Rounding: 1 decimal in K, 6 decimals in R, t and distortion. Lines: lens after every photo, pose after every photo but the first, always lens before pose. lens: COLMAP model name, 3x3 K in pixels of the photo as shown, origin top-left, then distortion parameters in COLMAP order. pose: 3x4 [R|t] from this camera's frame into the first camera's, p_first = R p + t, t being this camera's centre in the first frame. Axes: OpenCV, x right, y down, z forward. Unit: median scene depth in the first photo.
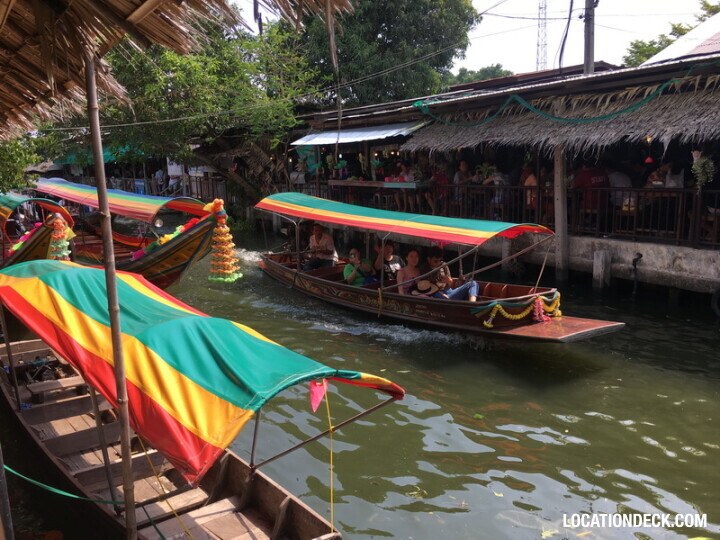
lens RADIAL K [[618.1, 0, 360.0], [0, 618.1, 270.0], [0, 0, 1]] dist [0.007937, 0.009595]
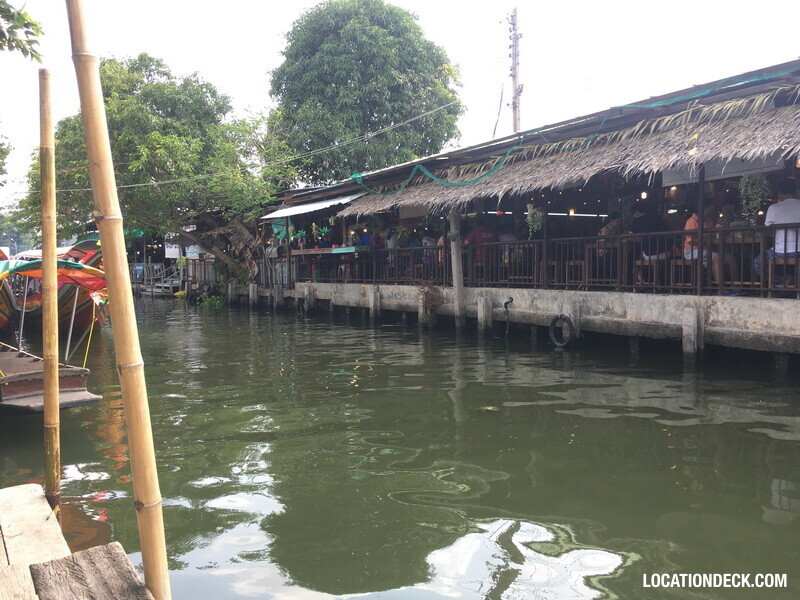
lens RADIAL K [[686.0, 0, 400.0], [0, 686.0, 300.0], [0, 0, 1]] dist [0.069031, -0.095365]
pose [[0.999646, 0.022641, -0.013976, 0.228356], [-0.024234, 0.991606, -0.127005, 0.125532], [0.010984, 0.127298, 0.991804, -0.231484]]
